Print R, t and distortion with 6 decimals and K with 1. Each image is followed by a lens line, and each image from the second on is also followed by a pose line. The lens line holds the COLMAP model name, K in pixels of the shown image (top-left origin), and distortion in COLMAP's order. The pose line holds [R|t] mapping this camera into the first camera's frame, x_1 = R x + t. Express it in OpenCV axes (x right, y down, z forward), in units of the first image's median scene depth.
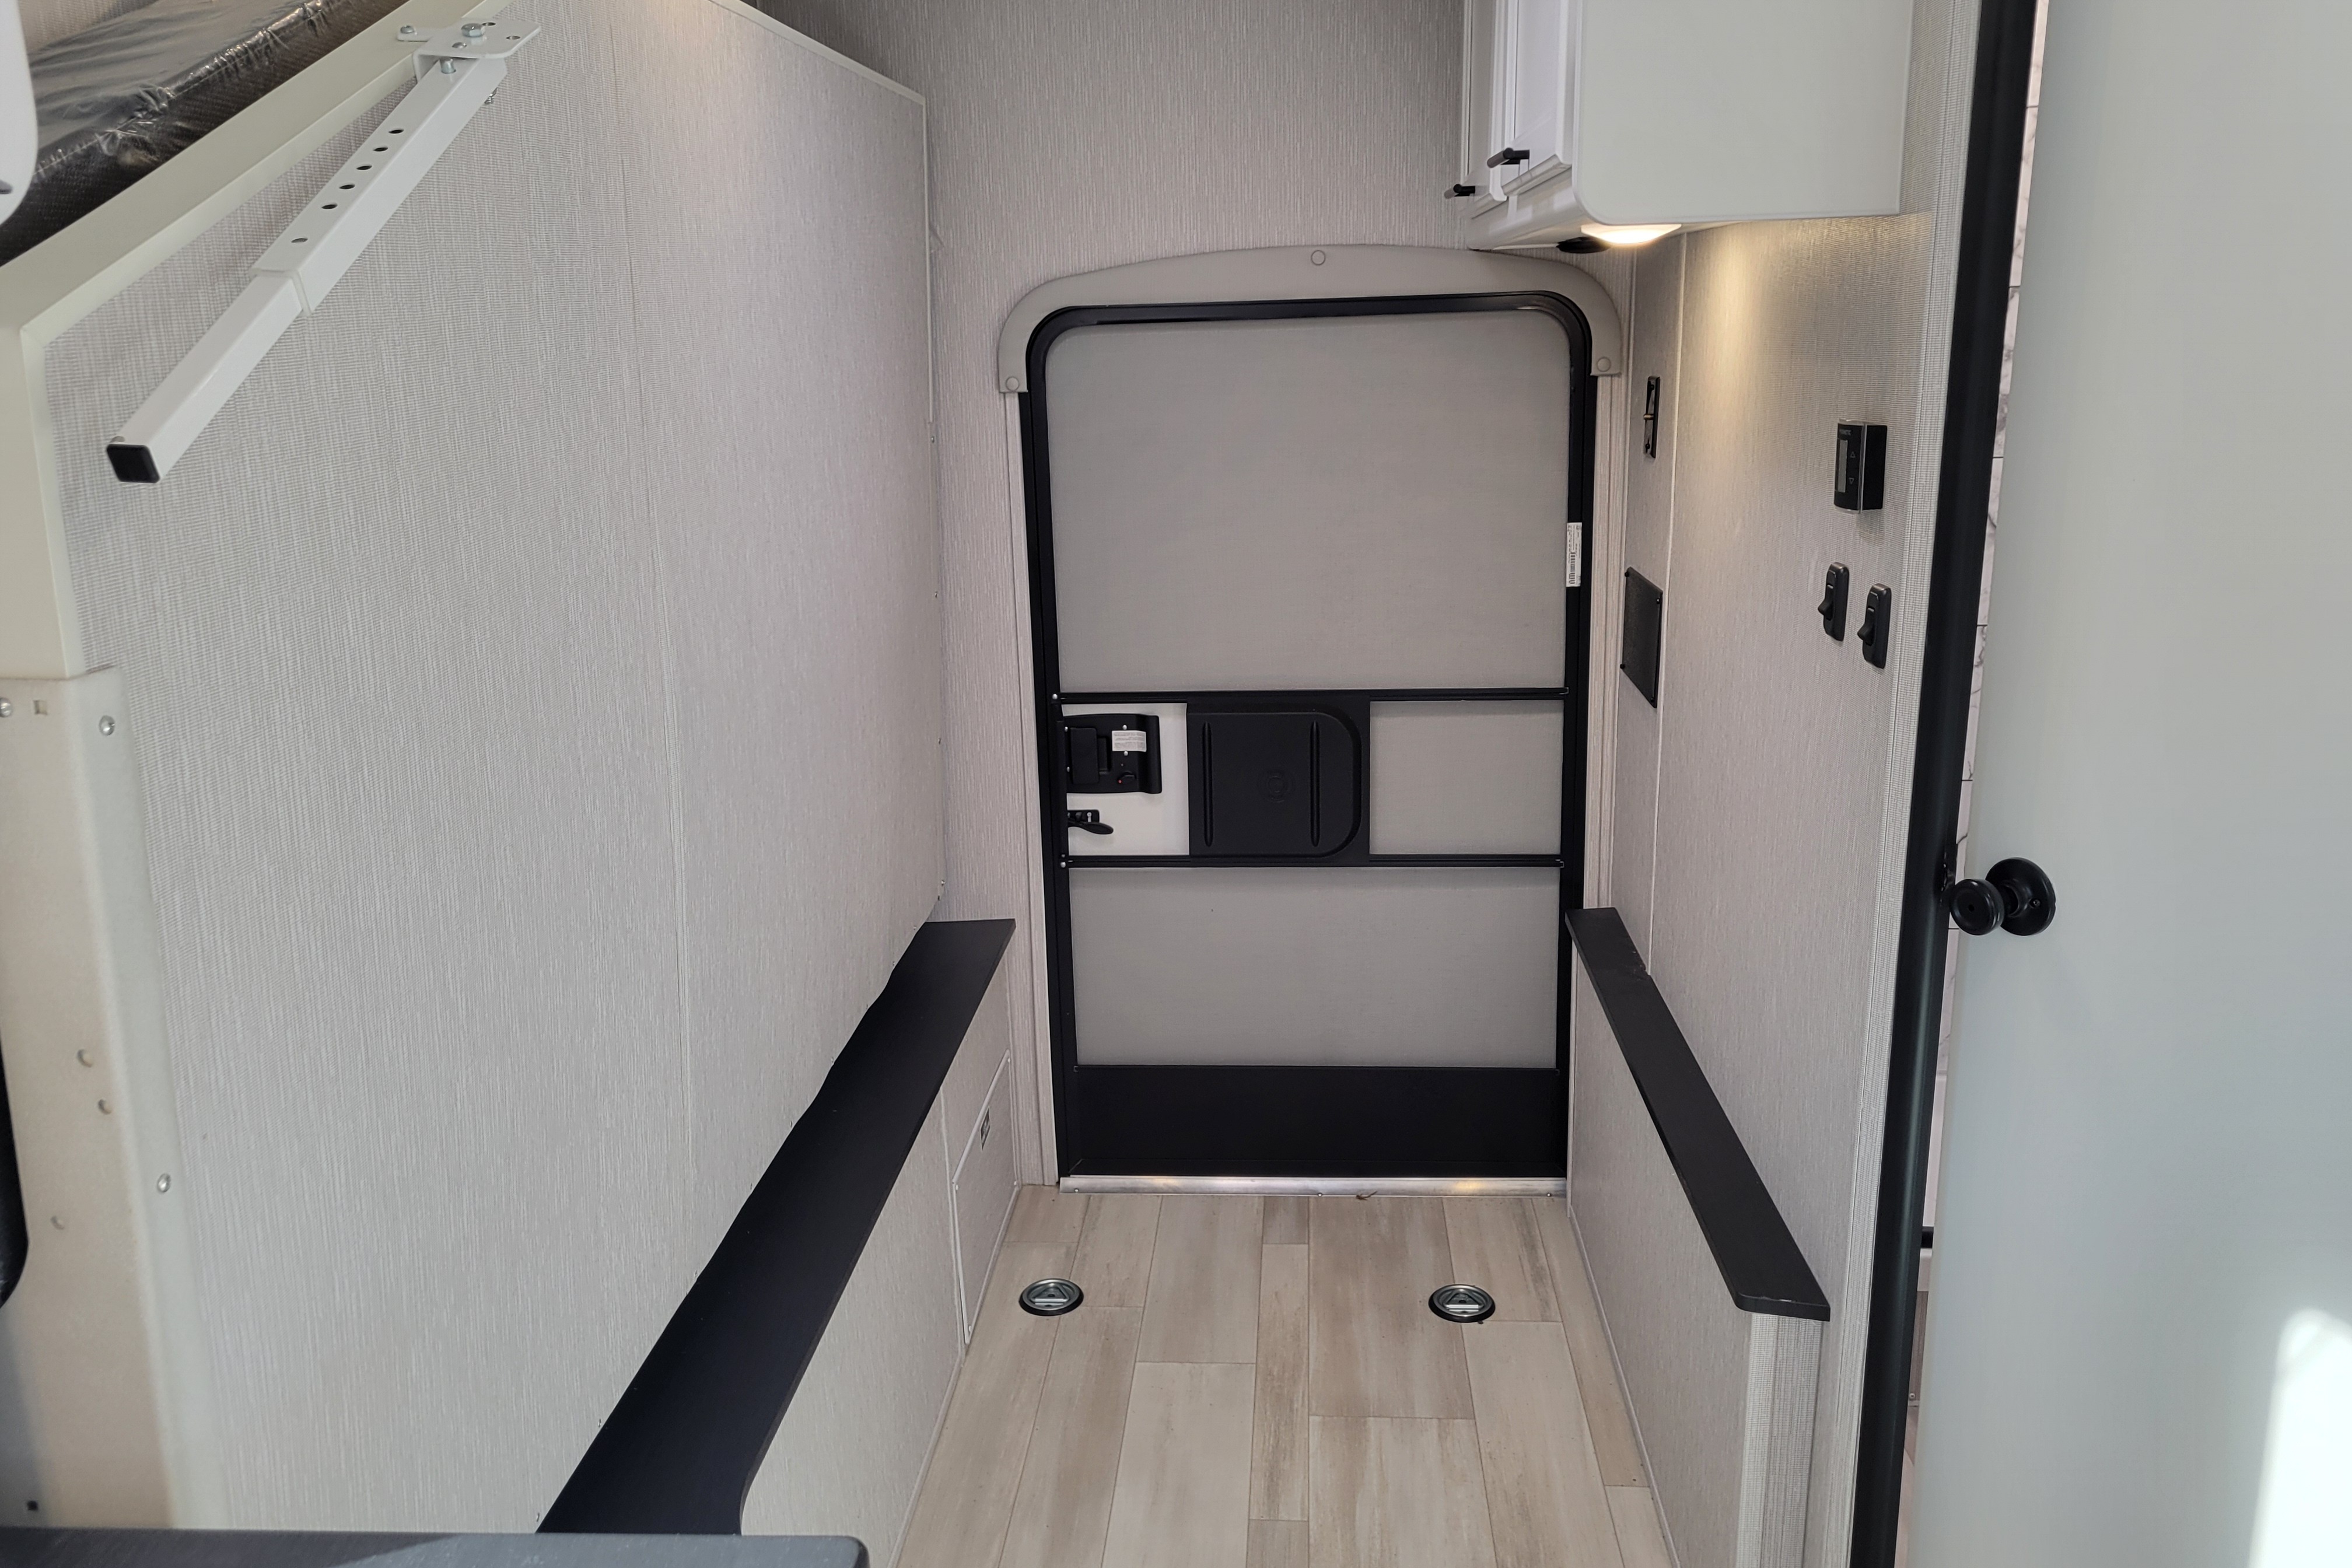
lens RADIAL K [[1800.4, 0, 1170.7], [0, 1800.4, 795.4], [0, 0, 1]] dist [0.006580, 0.001064]
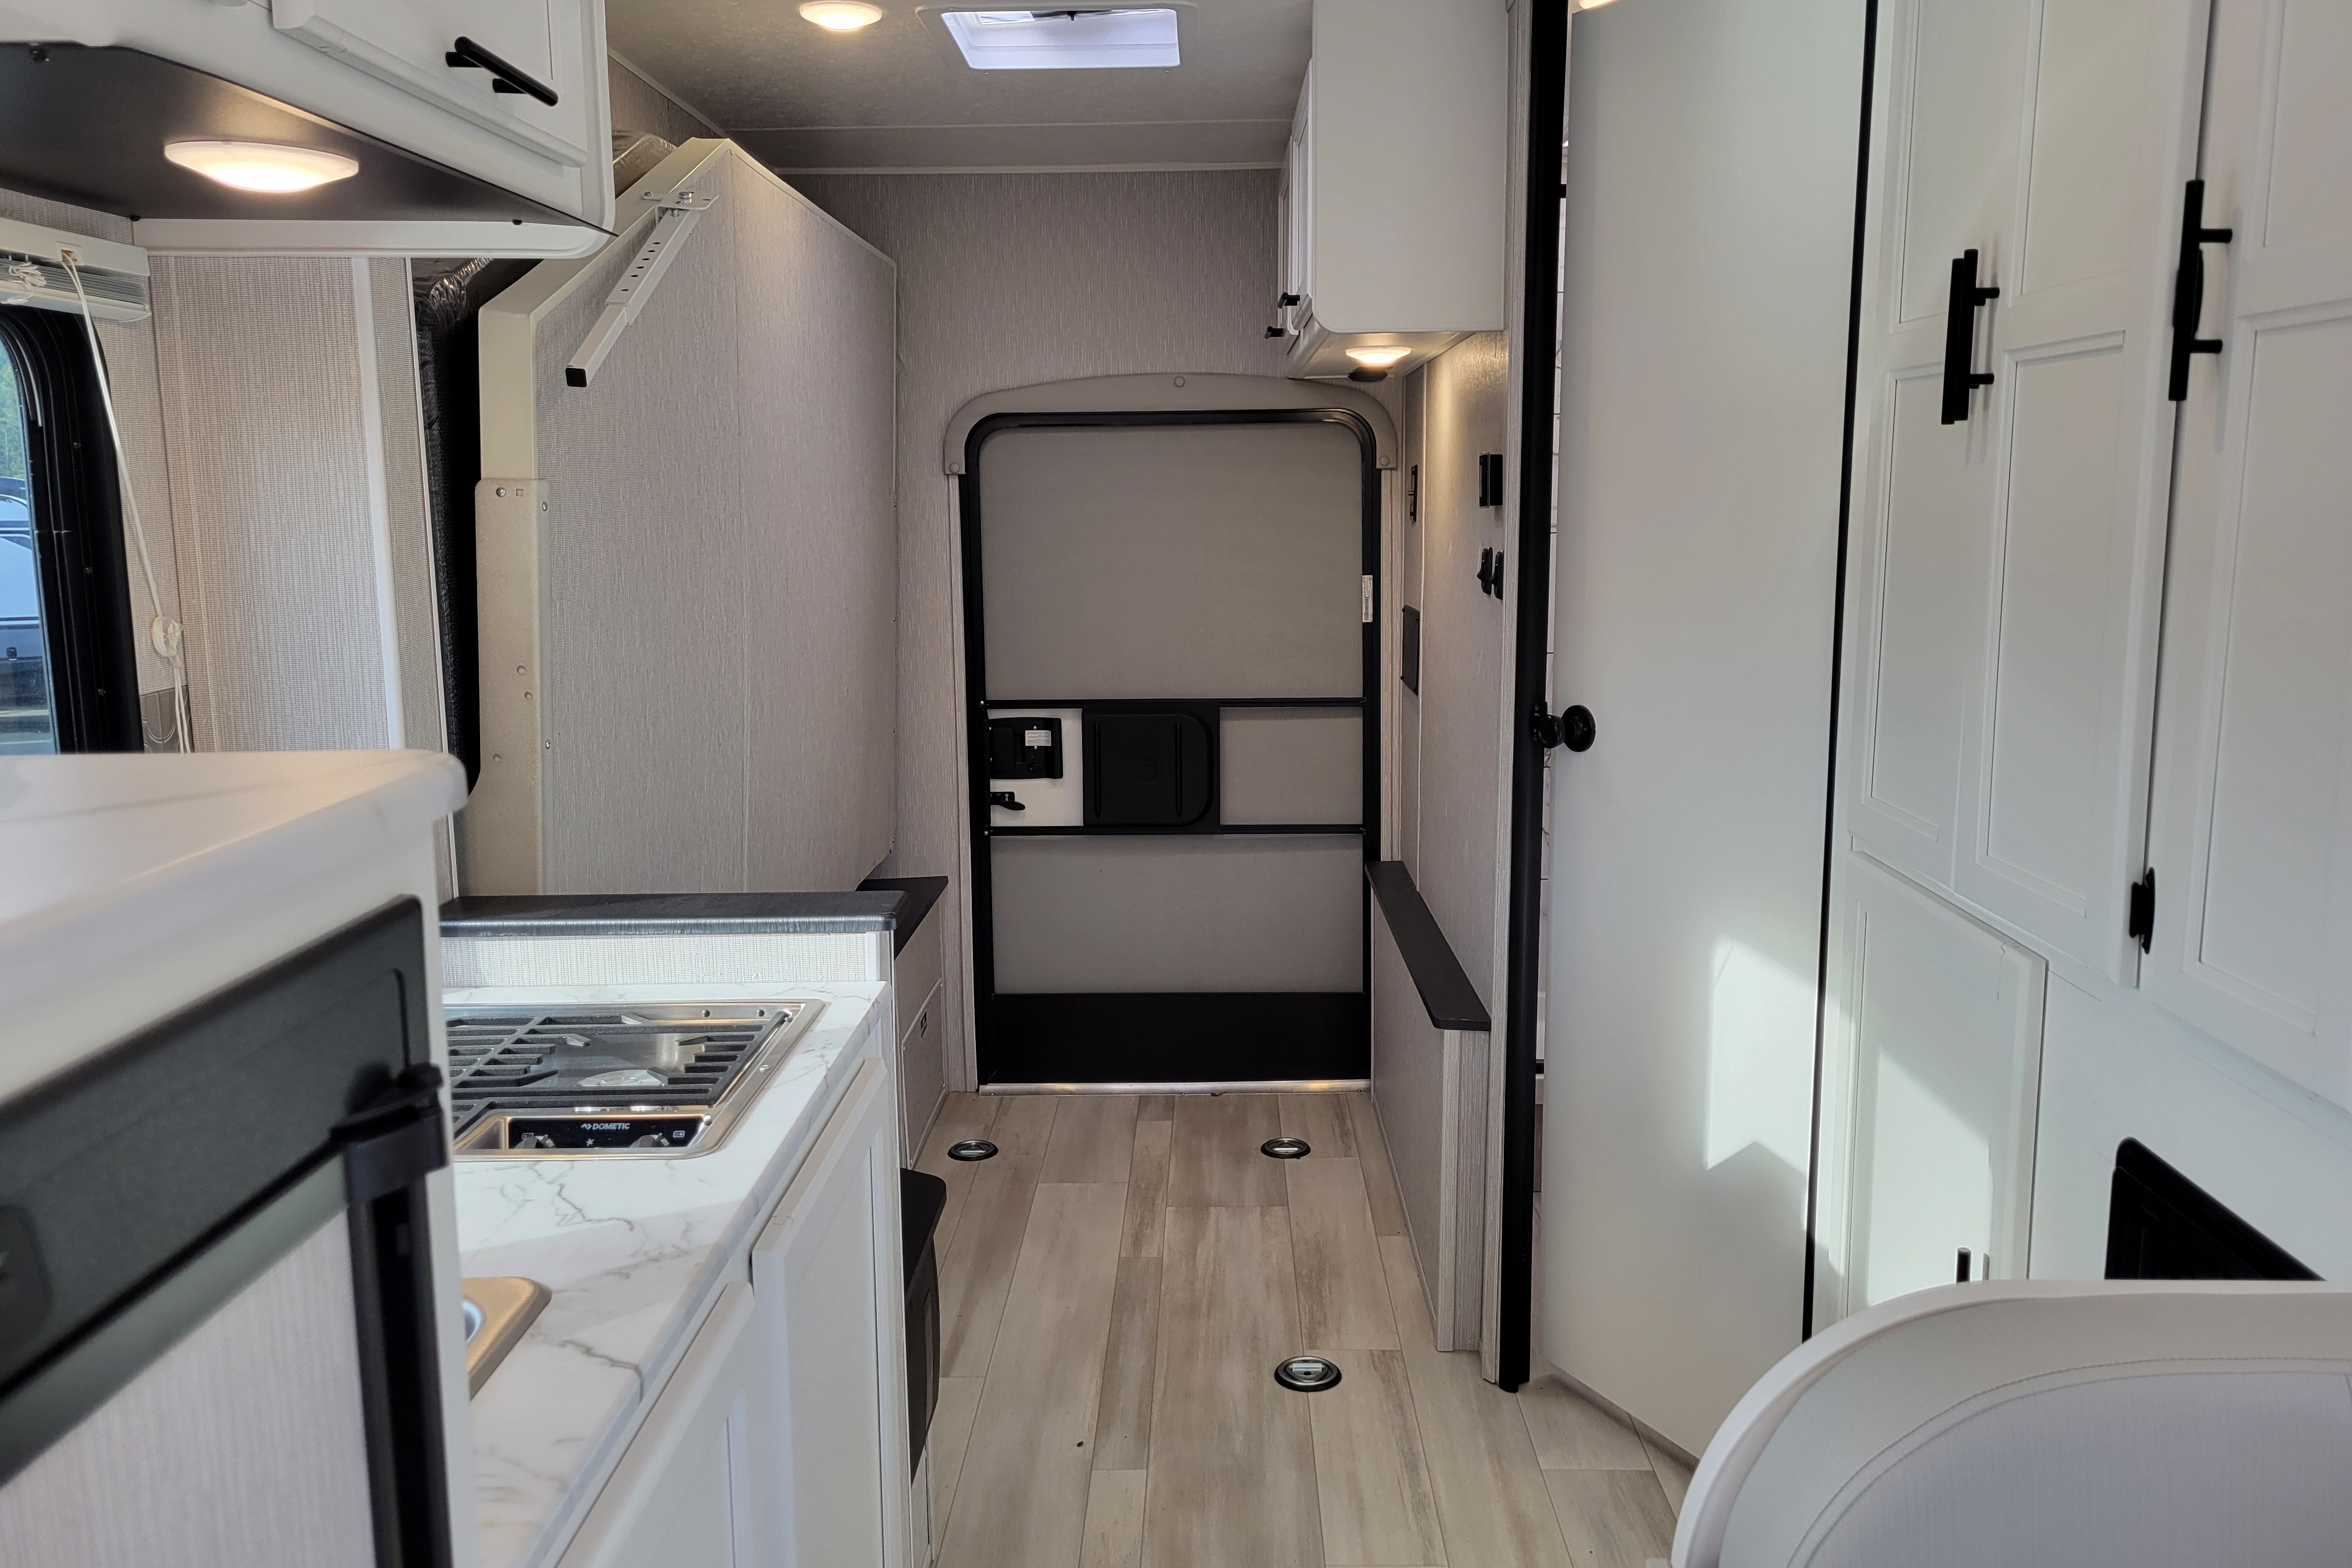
lens RADIAL K [[1796.3, 0, 1196.6], [0, 1796.3, 764.1], [0, 0, 1]] dist [0.005294, 0.003693]
pose [[0.997904, 0.008701, 0.064126, 0.009009], [-0.000991, 0.992859, -0.119293, 0.153947], [-0.064706, 0.118980, 0.990786, -0.325246]]
